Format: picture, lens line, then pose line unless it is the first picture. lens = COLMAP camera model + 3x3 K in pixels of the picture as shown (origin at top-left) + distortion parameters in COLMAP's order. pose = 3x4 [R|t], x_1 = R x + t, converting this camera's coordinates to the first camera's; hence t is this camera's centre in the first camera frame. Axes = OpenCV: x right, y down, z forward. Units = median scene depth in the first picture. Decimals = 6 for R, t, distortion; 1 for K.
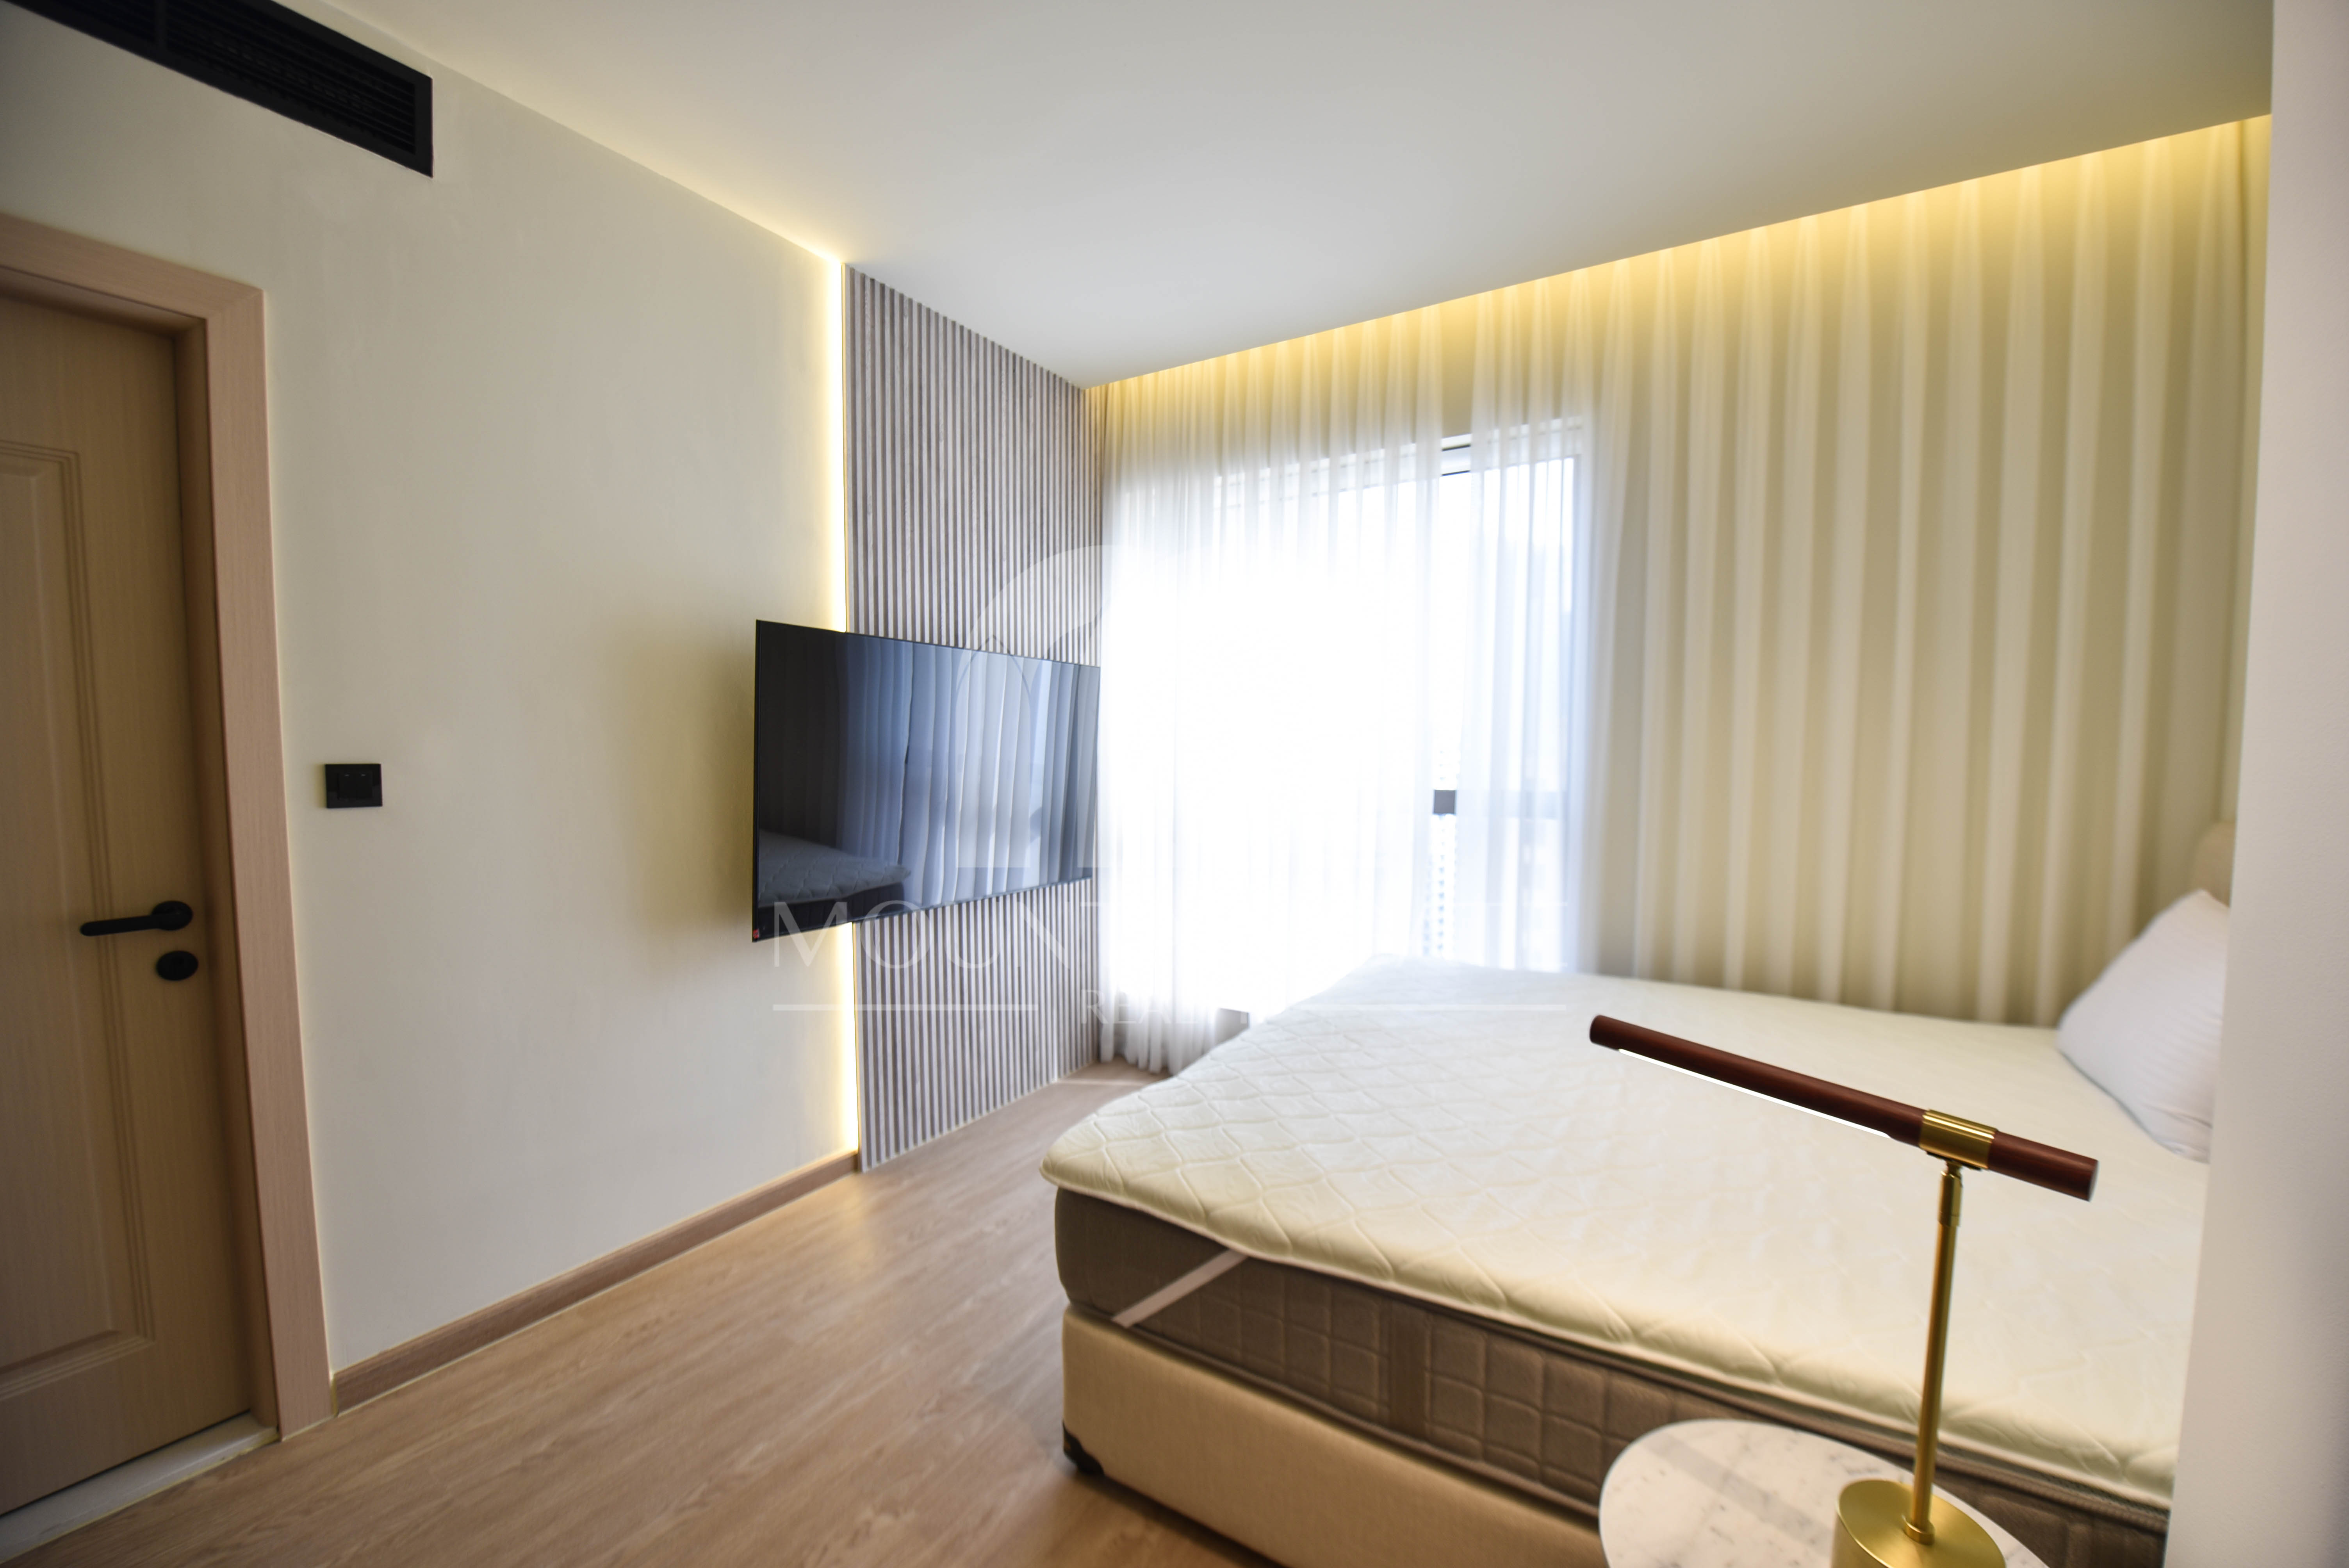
lens RADIAL K [[924.8, 0, 1188.2], [0, 924.8, 806.2], [0, 0, 1]] dist [-0.021254, -0.000668]
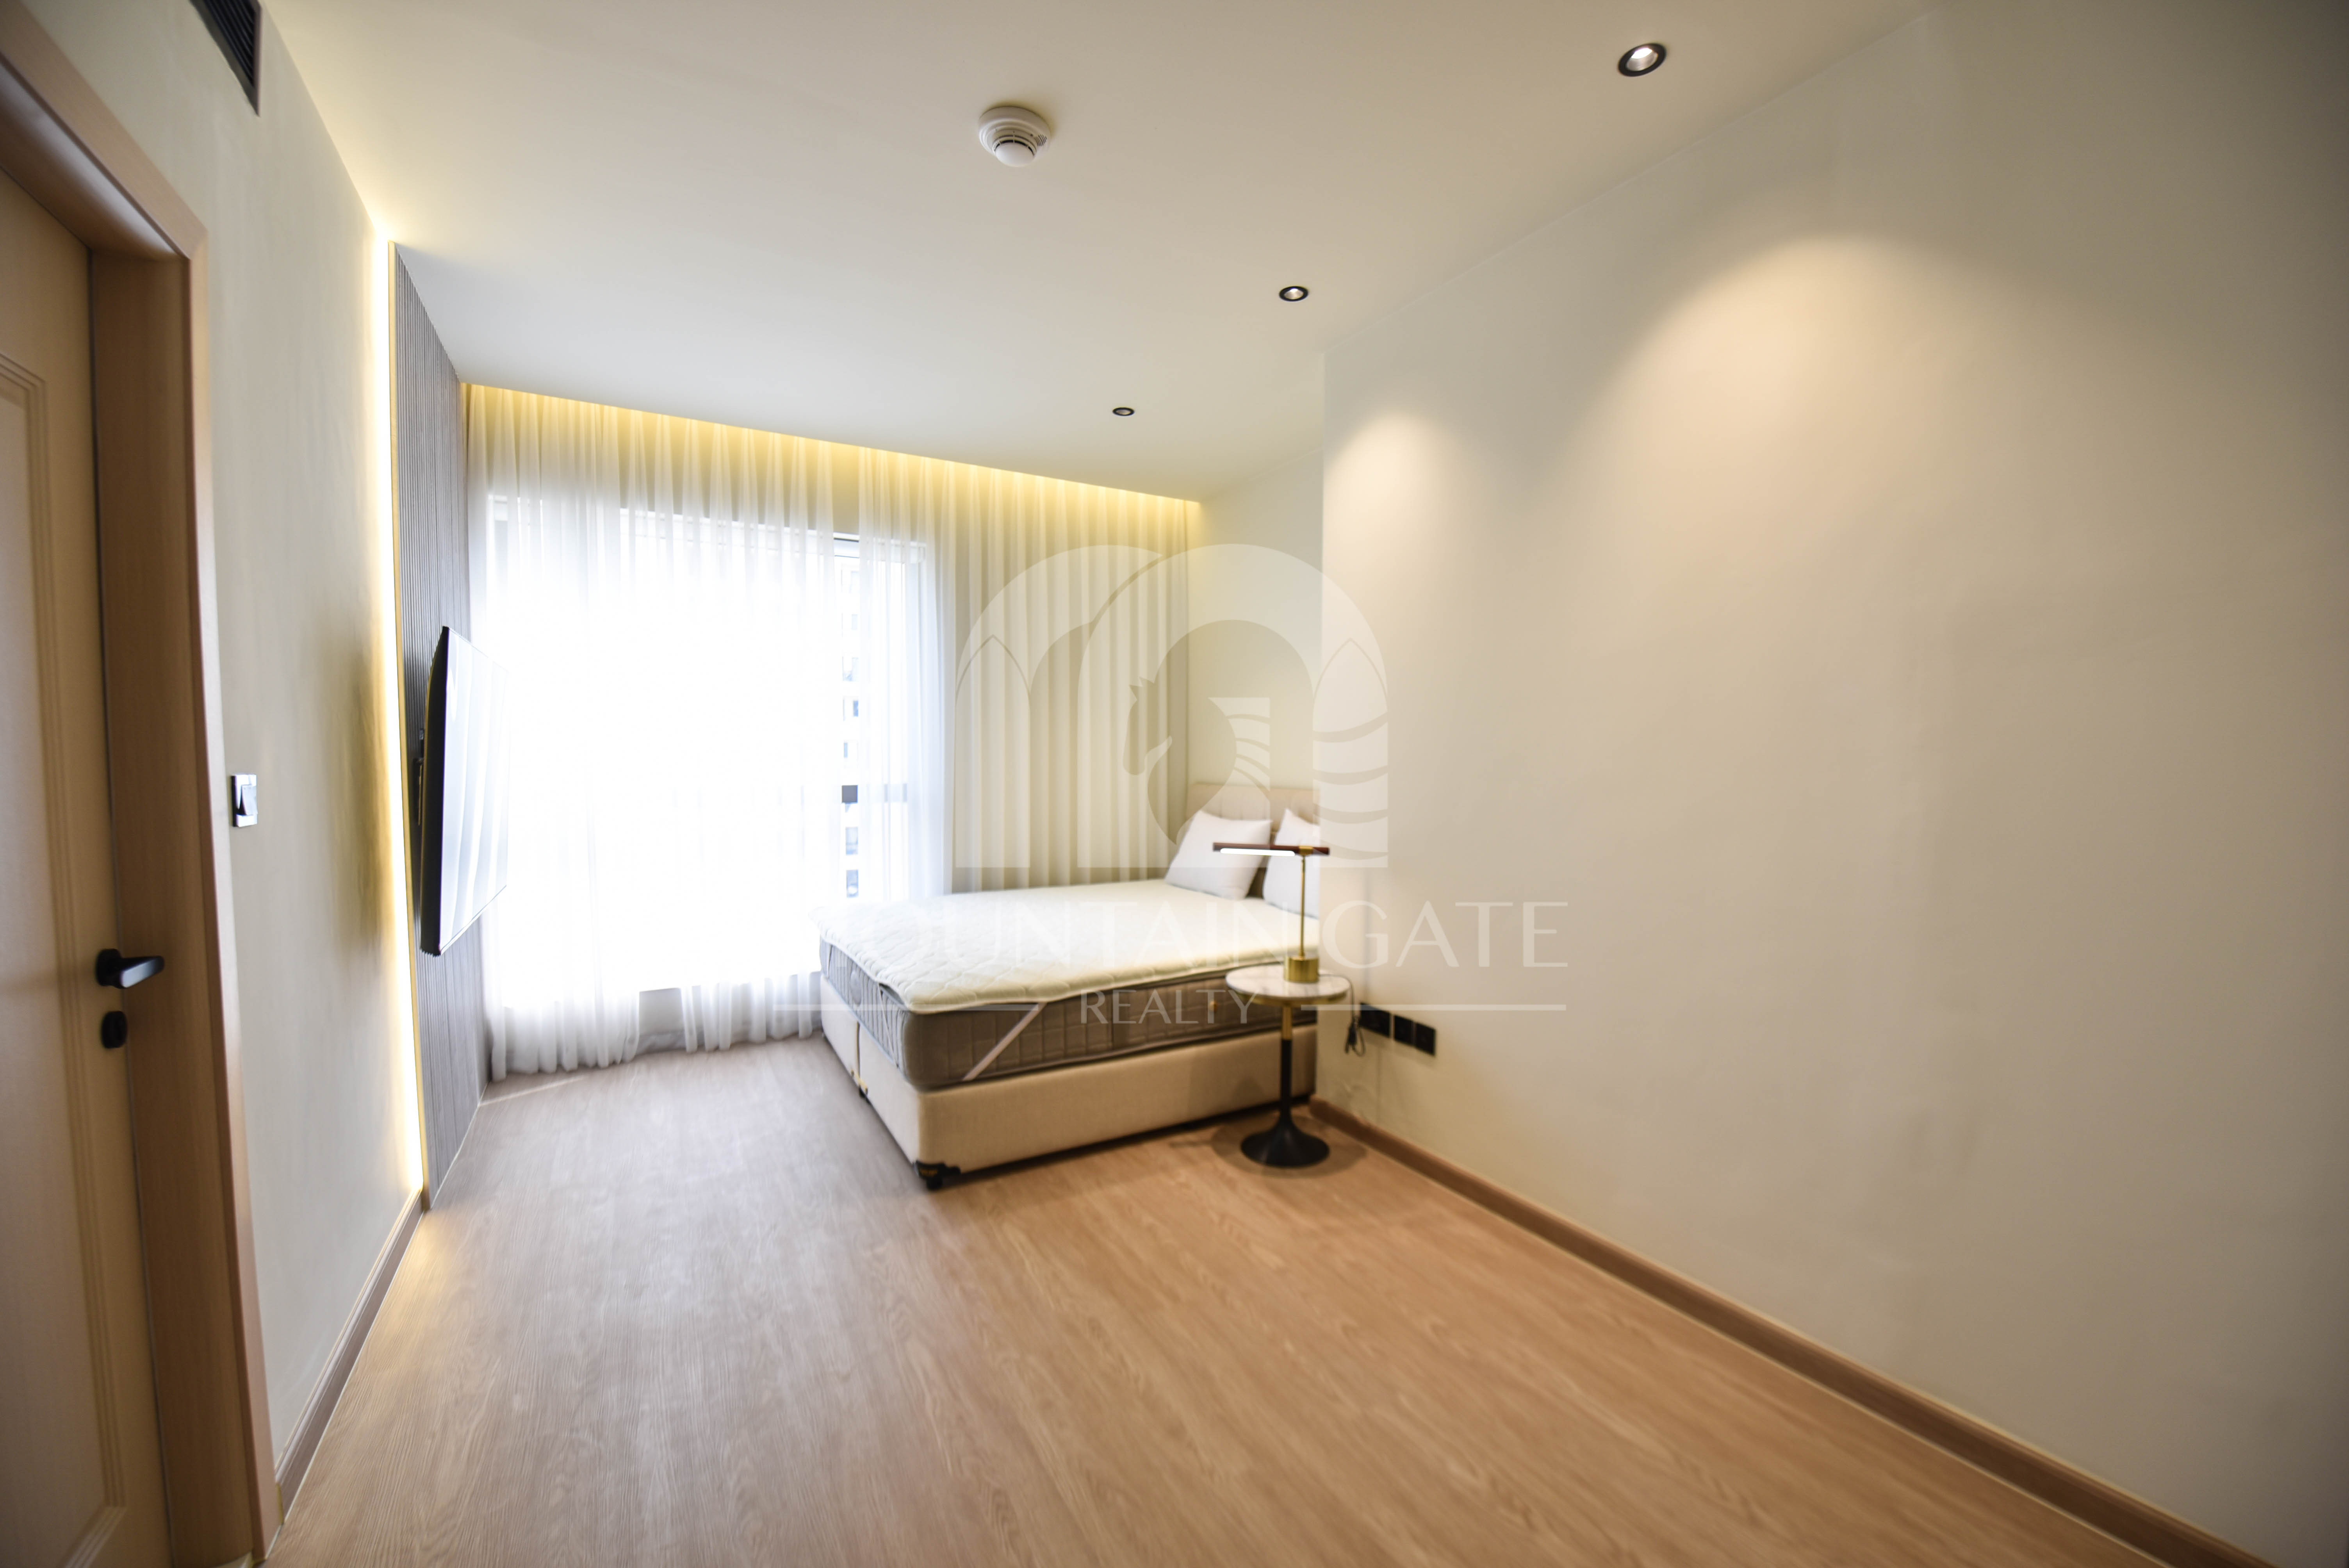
lens RADIAL K [[924.8, 0, 1188.2], [0, 924.8, 806.2], [0, 0, 1]] dist [-0.021254, -0.000668]
pose [[0.469175, -0.052378, 0.881551, -1.399233], [0.056335, 0.997982, 0.029314, 0.009684], [-0.881307, 0.035908, 0.471178, -0.228825]]
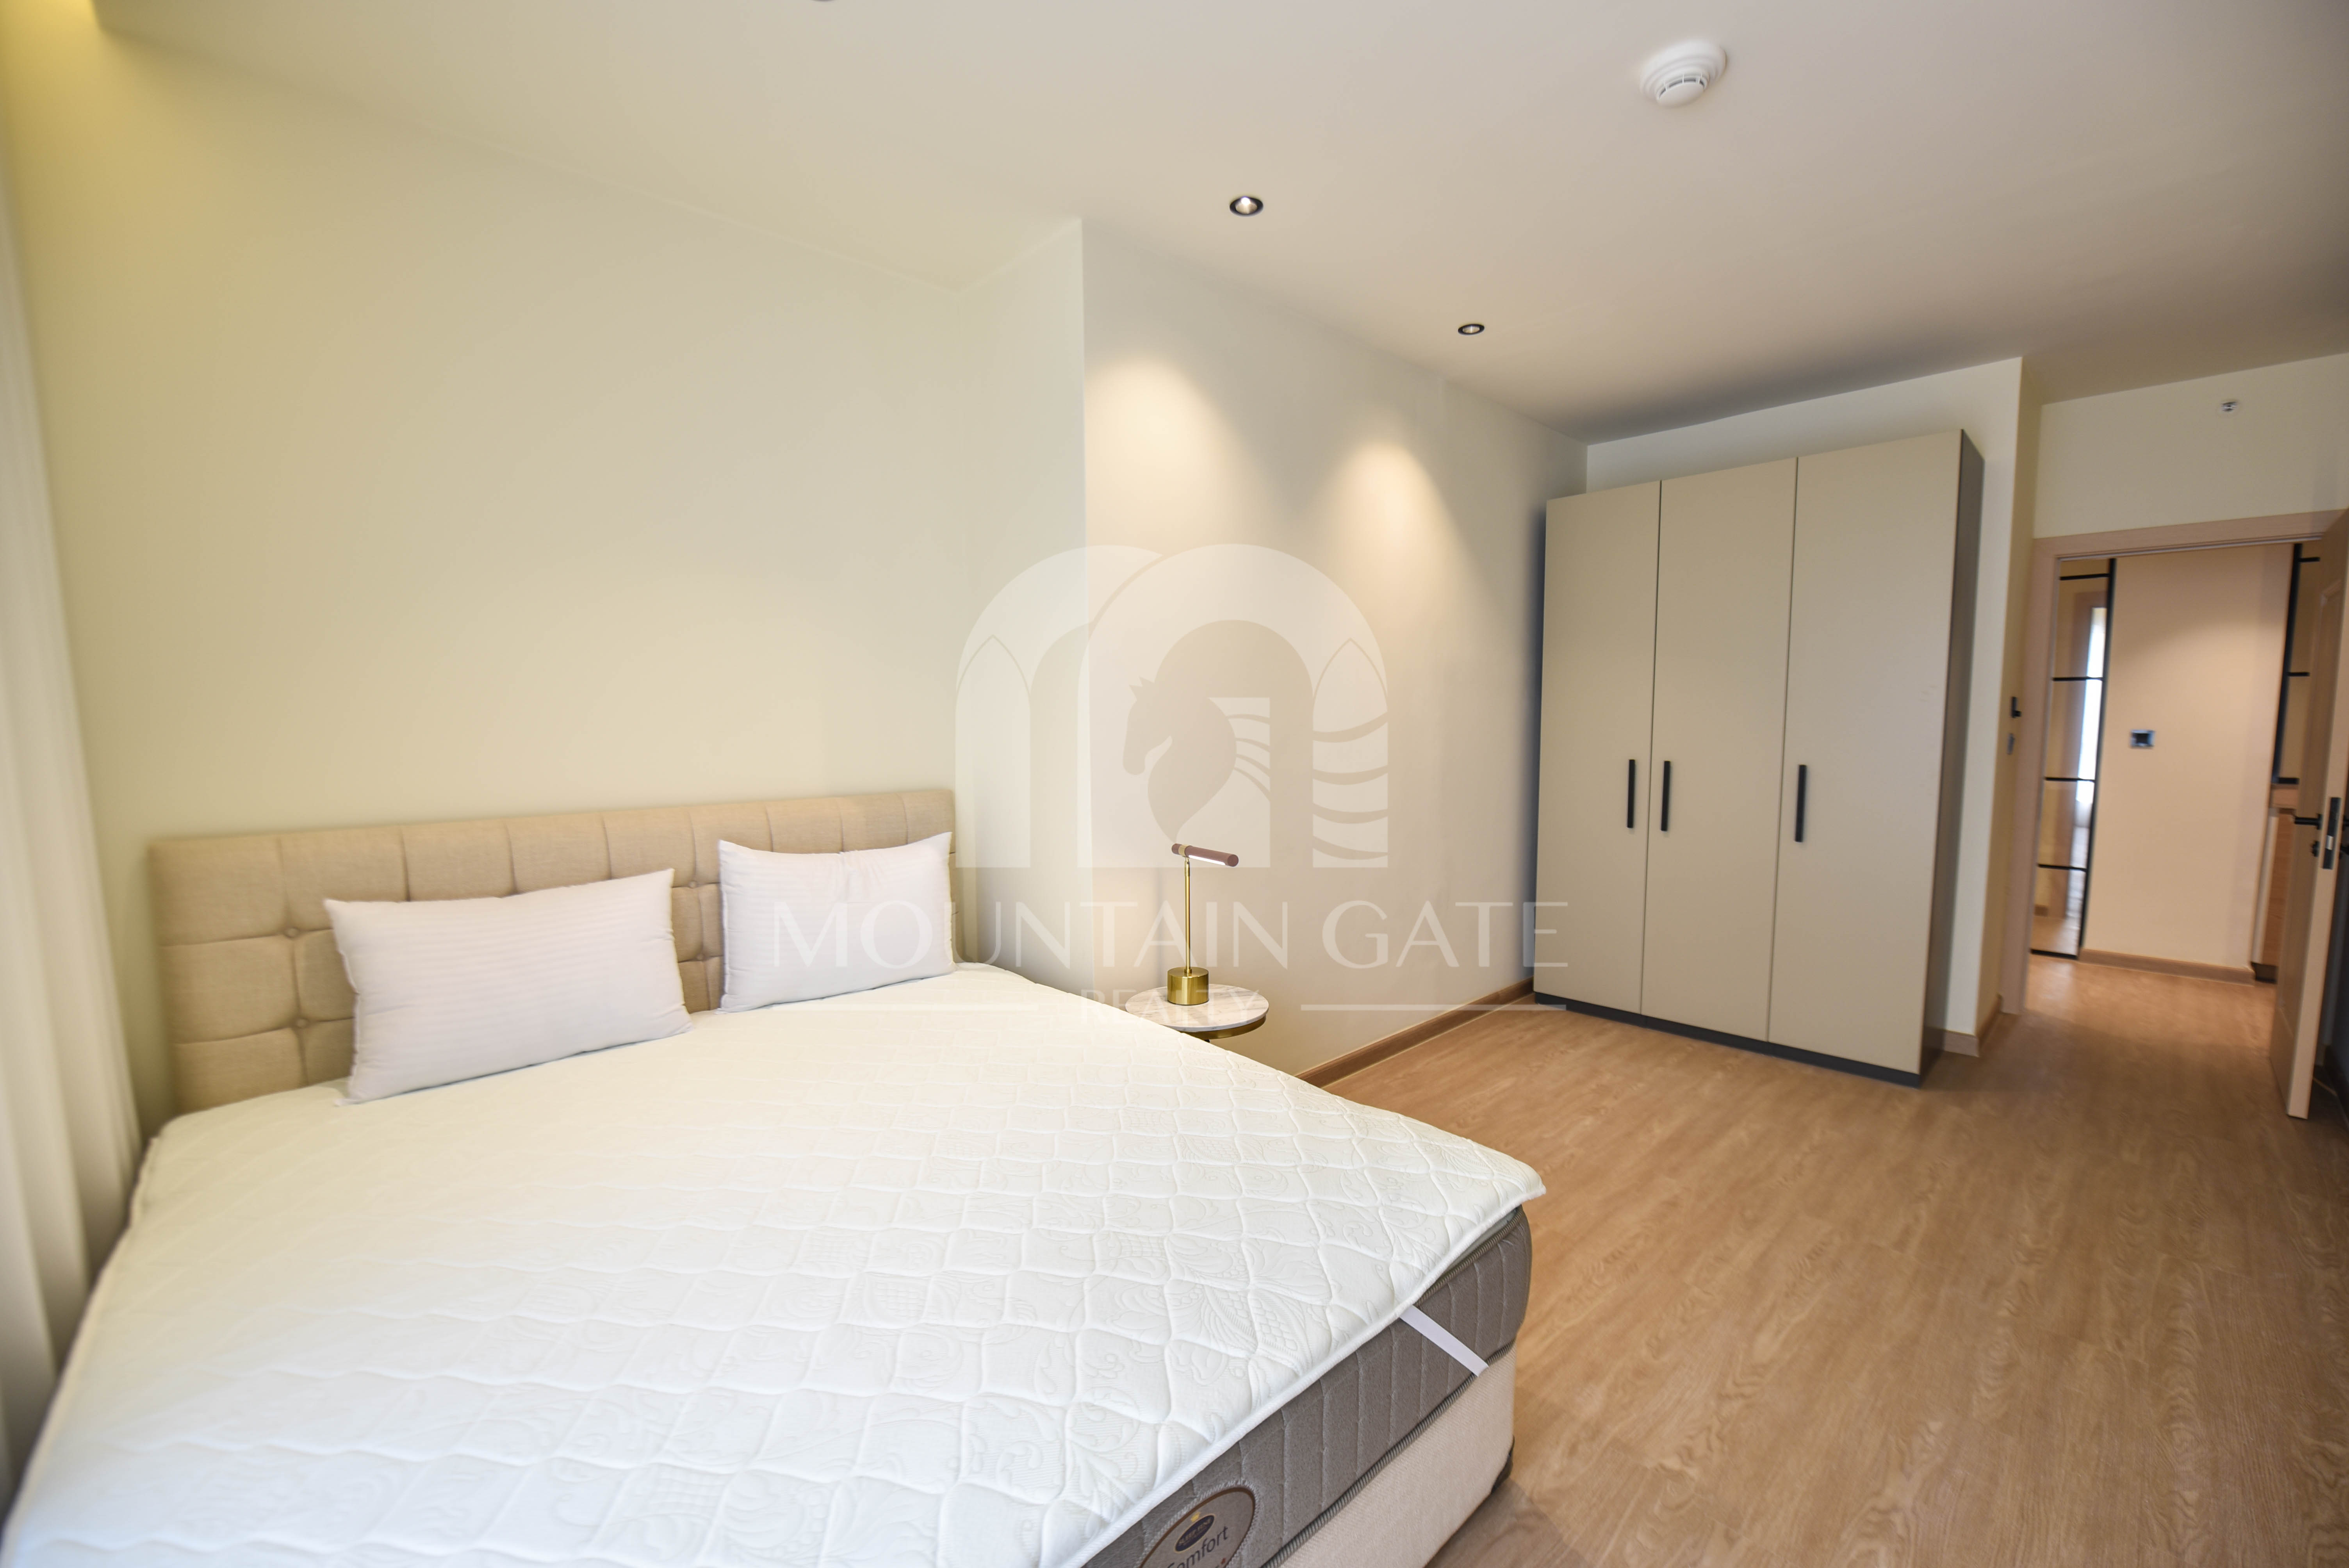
lens RADIAL K [[929.2, 0, 1187.7], [0, 929.2, 808.7], [0, 0, 1]] dist [-0.022723, -0.000404]
pose [[-0.962836, -0.020155, 0.269334, -0.053214], [0.025543, 0.985947, 0.165095, -0.179492], [-0.268877, 0.165839, -0.948790, 2.010912]]
